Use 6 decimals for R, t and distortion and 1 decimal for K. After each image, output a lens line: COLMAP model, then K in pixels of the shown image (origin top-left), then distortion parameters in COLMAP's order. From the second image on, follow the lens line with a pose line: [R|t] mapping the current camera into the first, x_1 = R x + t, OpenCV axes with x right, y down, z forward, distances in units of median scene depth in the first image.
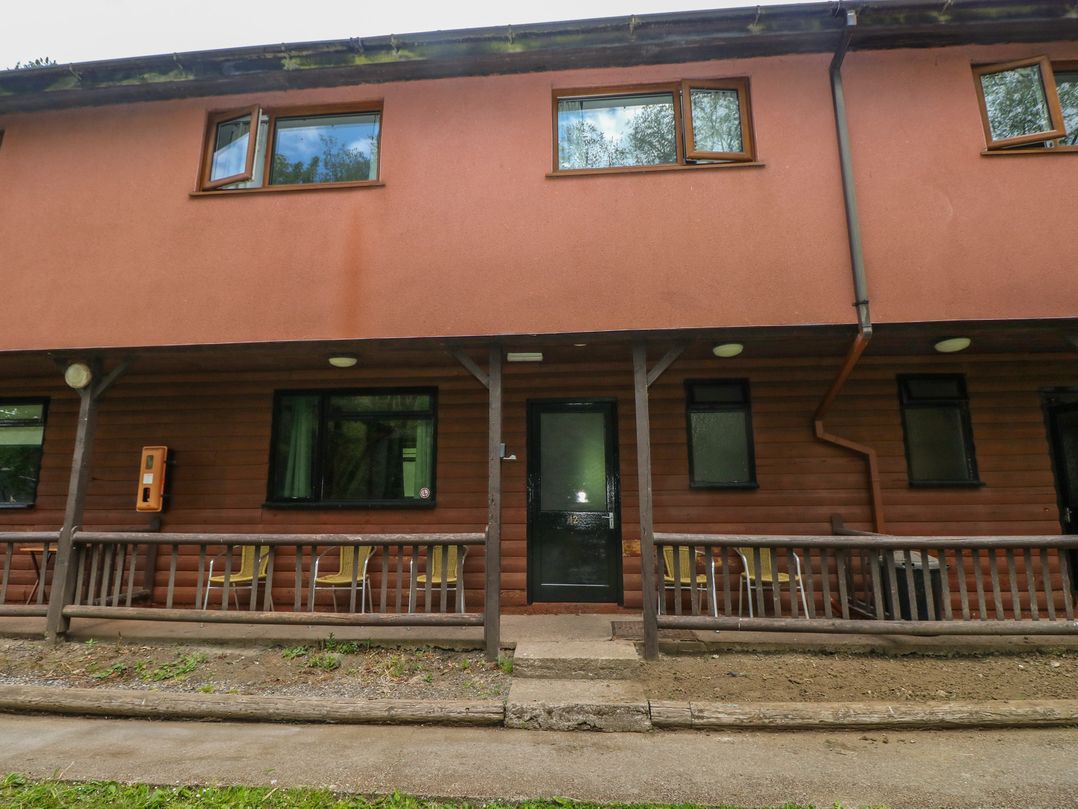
lens RADIAL K [[493.6, 0, 539.2], [0, 493.6, 409.7], [0, 0, 1]] dist [0.017766, -0.000153]
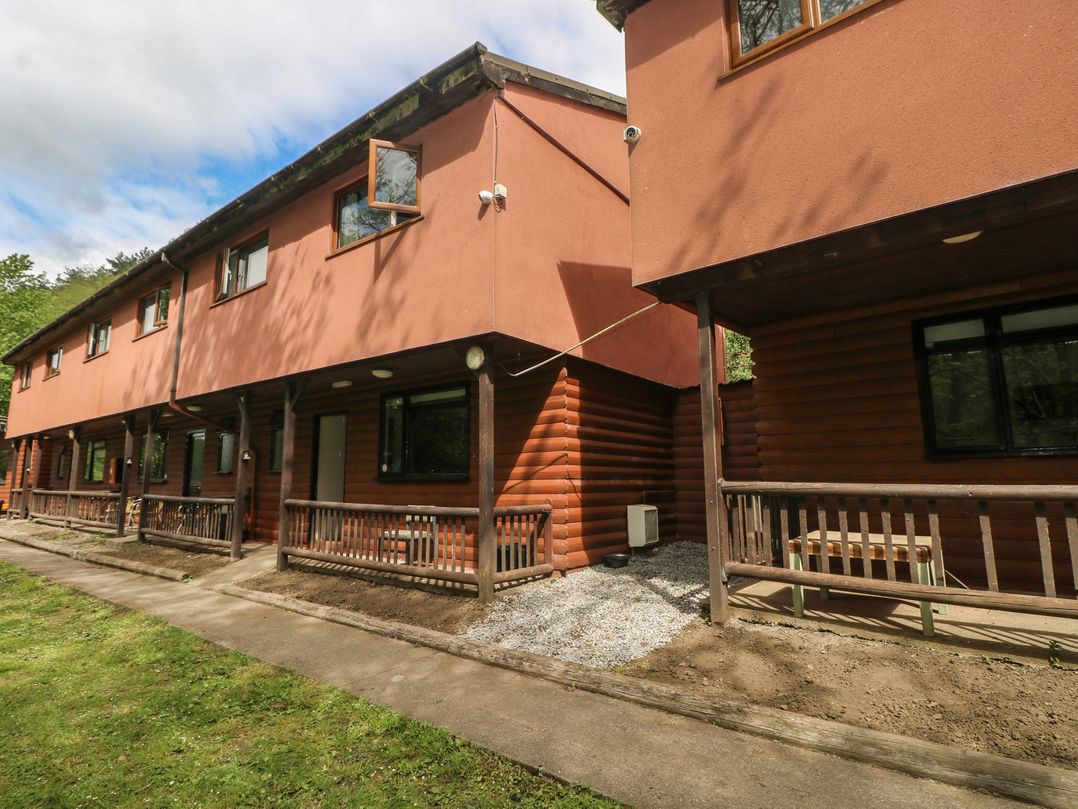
lens RADIAL K [[585.2, 0, 532.1], [0, 585.2, 399.8], [0, 0, 1]] dist [0.004335, -0.012823]
pose [[0.833178, -0.076485, -0.547690, 1.795439], [0.102441, 0.994595, 0.016943, -0.032292], [0.543434, -0.070222, 0.836510, -0.159296]]
